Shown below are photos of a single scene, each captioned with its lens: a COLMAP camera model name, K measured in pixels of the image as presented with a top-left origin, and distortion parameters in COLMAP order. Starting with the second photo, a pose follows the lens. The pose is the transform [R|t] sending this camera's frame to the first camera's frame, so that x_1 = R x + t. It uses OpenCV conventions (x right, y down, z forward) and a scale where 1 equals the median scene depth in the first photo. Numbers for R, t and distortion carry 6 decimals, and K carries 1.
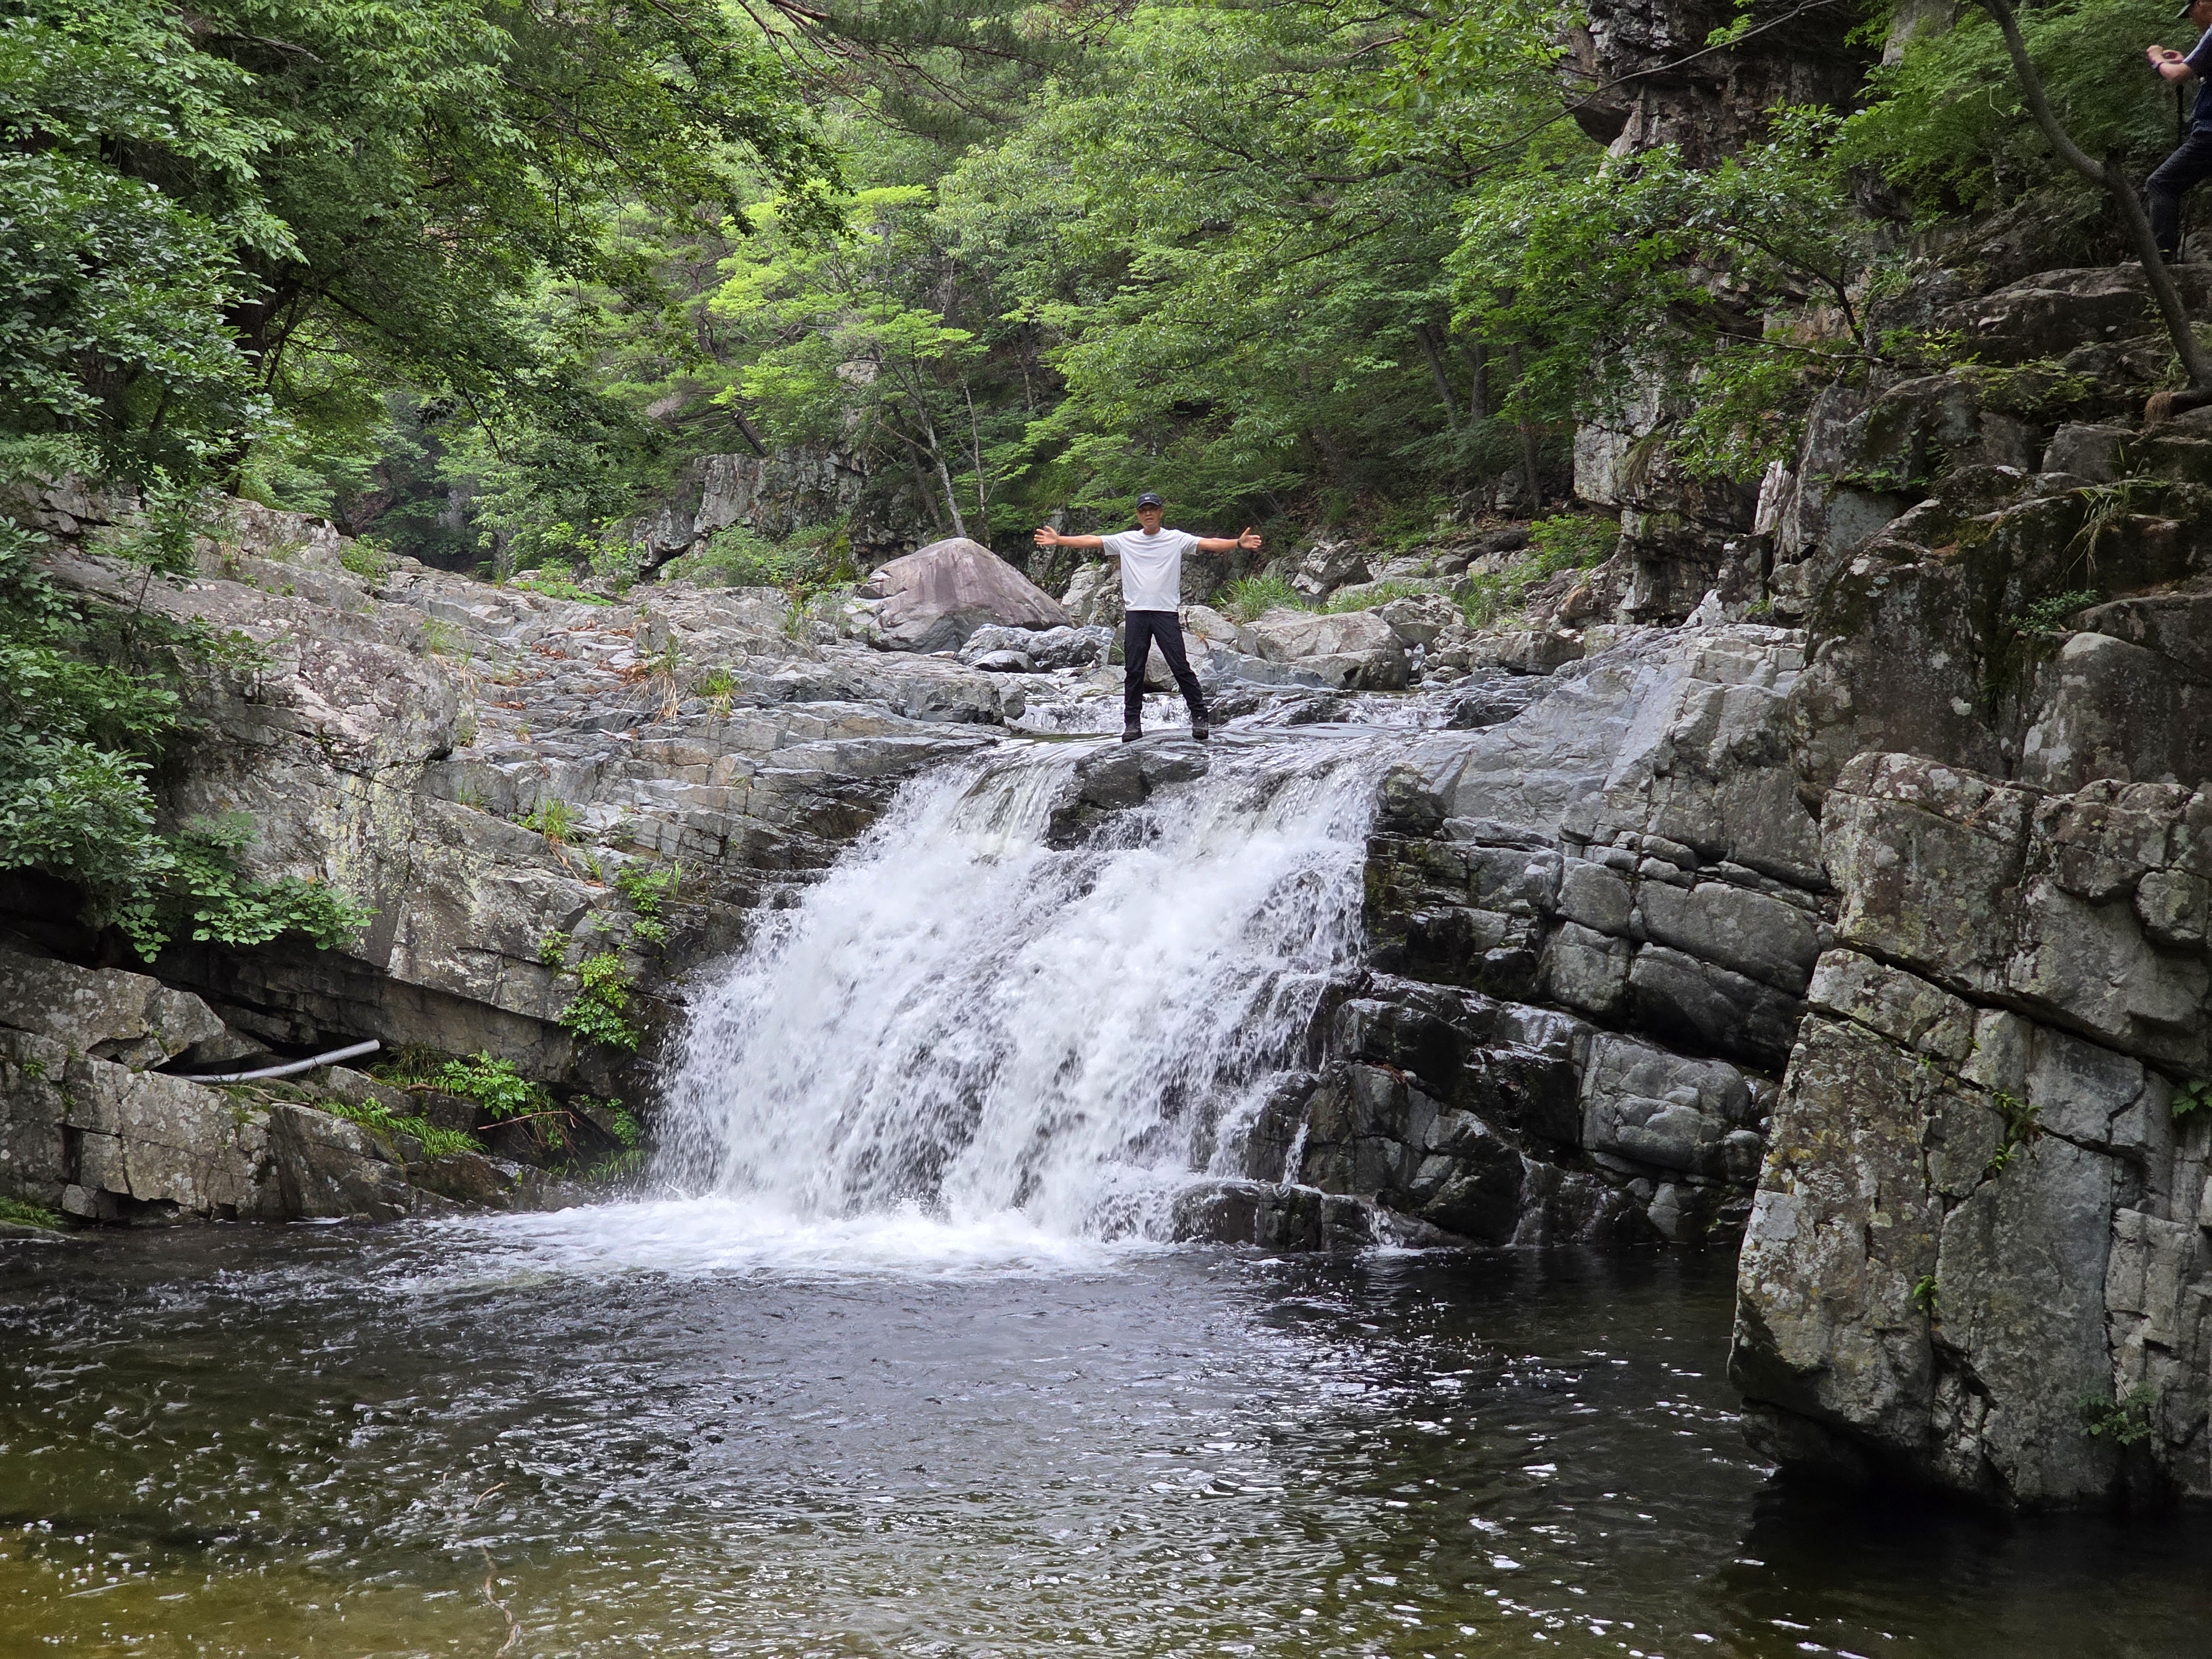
lens RADIAL K [[4310.6, 0, 1109.1], [0, 4310.6, 831.5], [0, 0, 1]] dist [-0.059538, 0.000000]
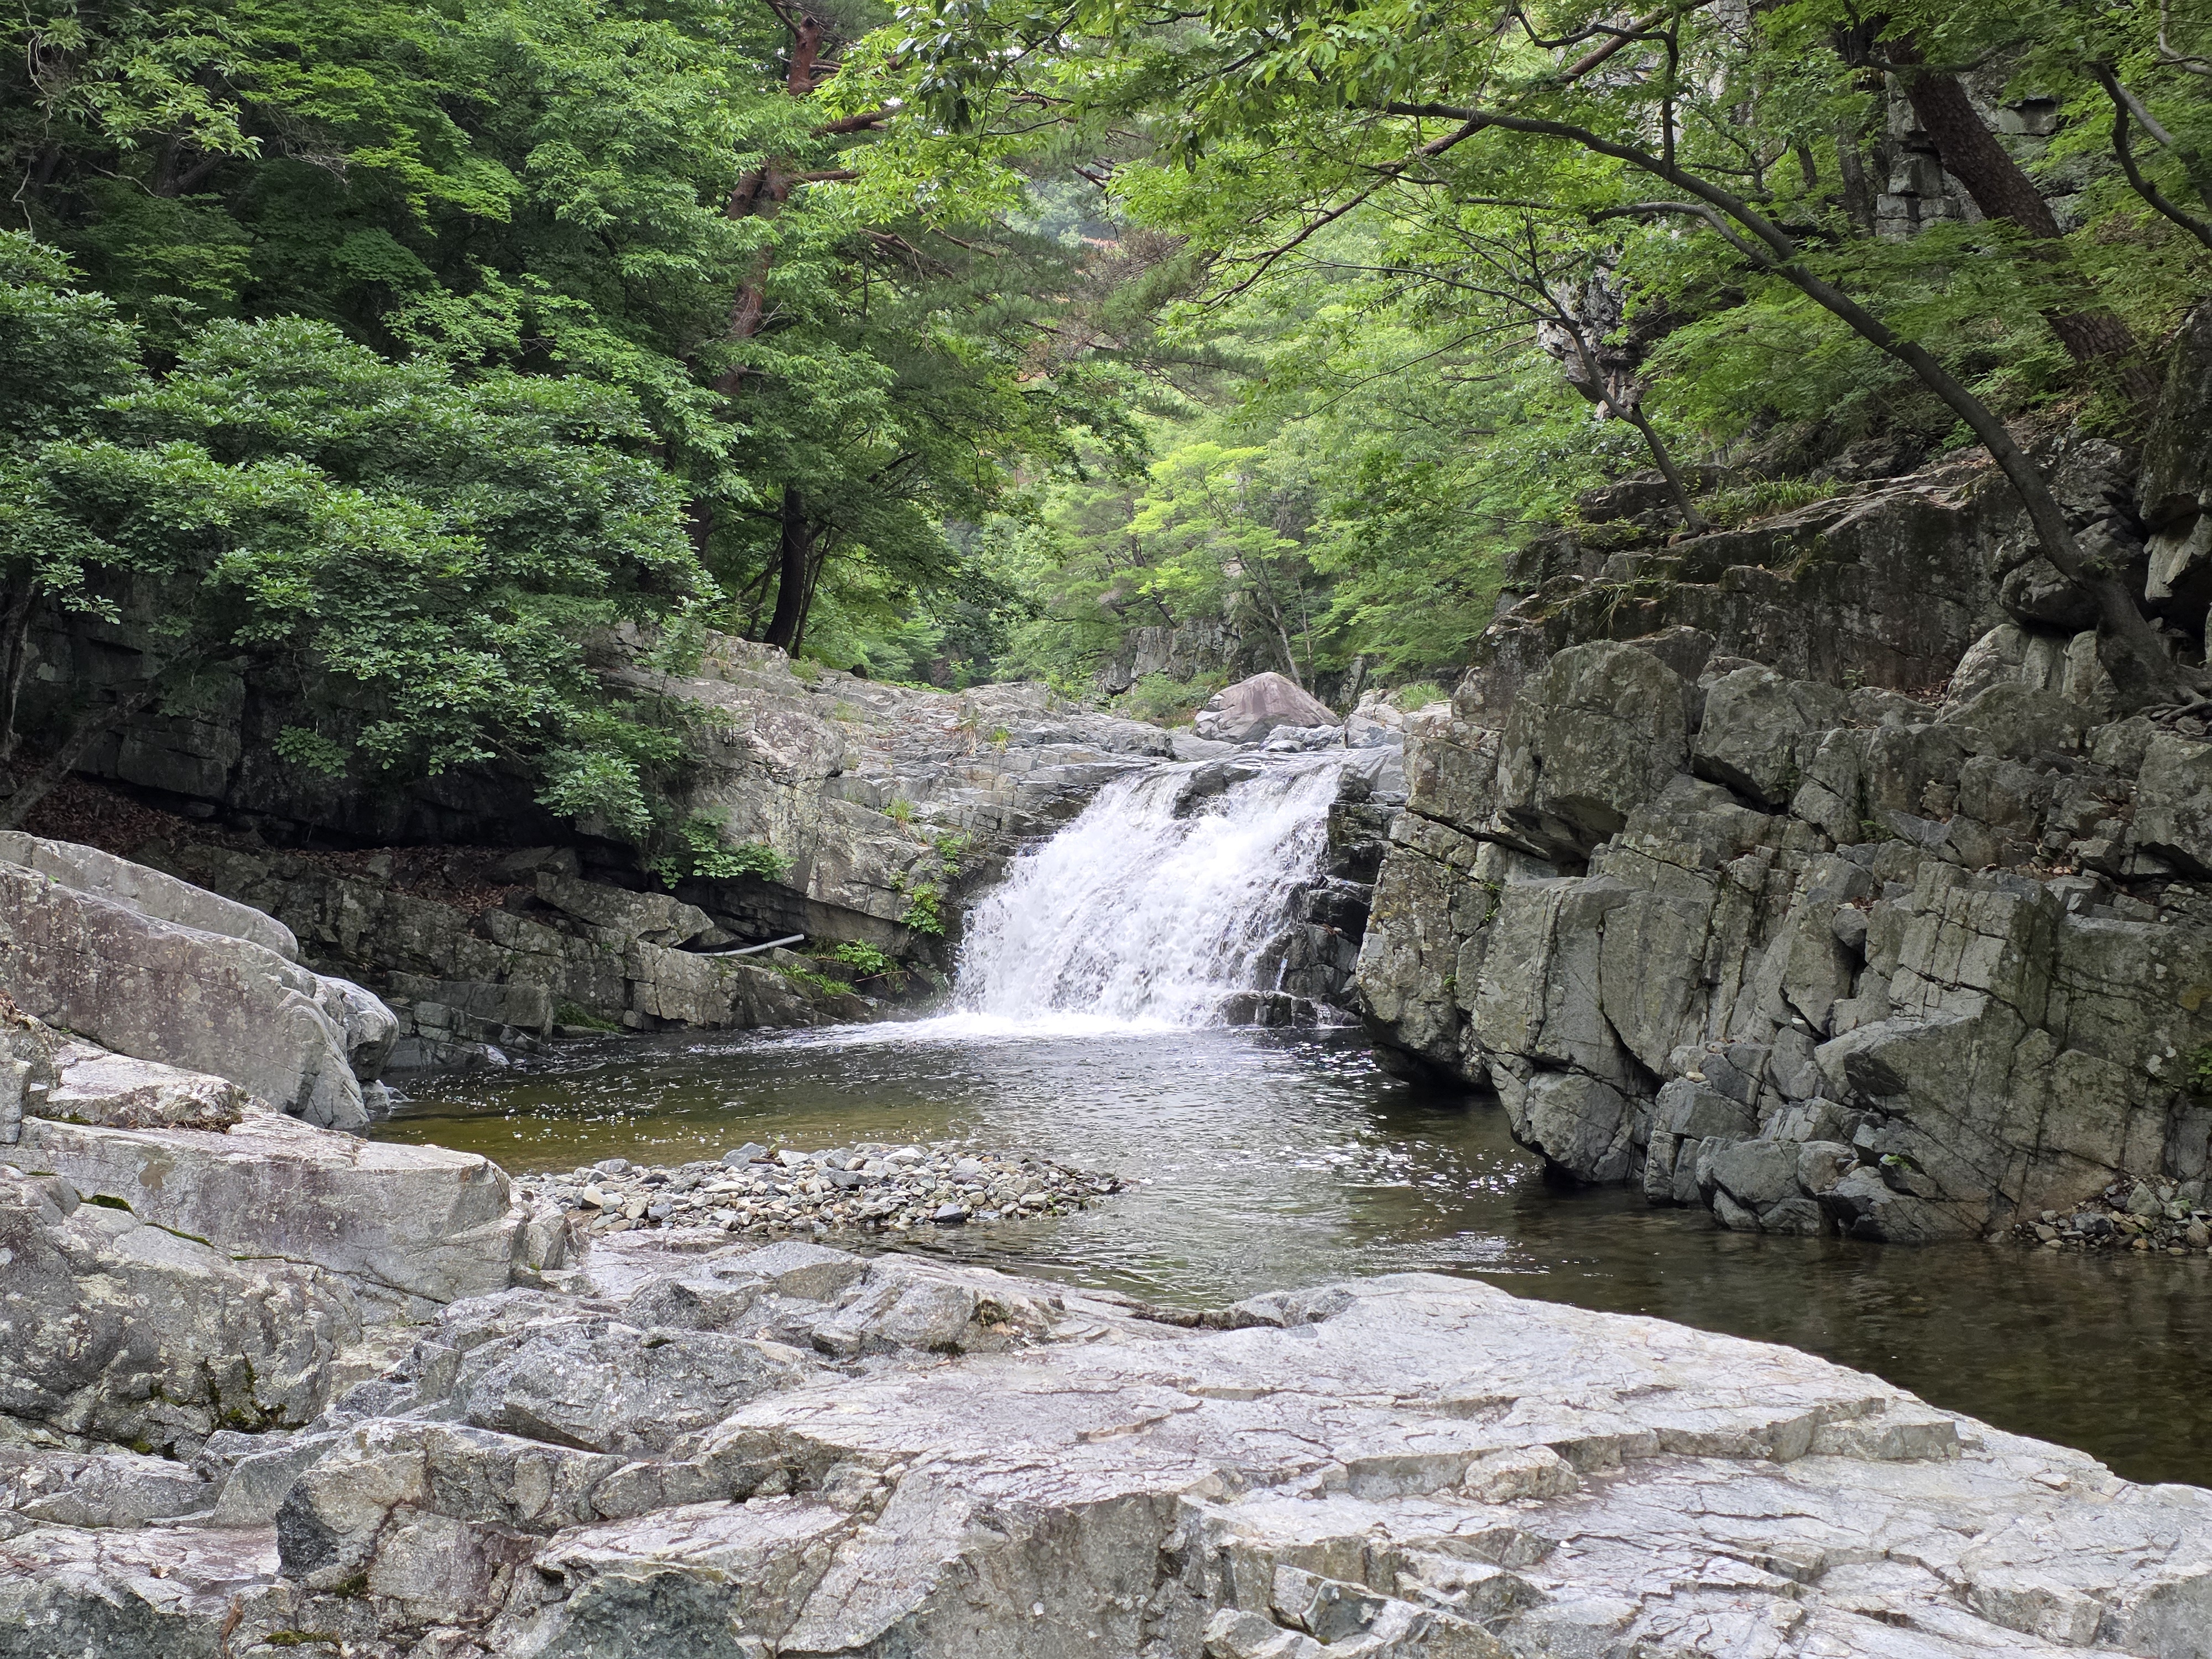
lens RADIAL K [[3024.5, 0, 1104.9], [0, 3024.5, 813.0], [0, 0, 1]] dist [0.135981, 0.000000]
pose [[0.990843, -0.019936, -0.133542, 0.127097], [0.015983, 0.999403, -0.030615, 0.039728], [0.134073, 0.028200, 0.990570, -0.240639]]
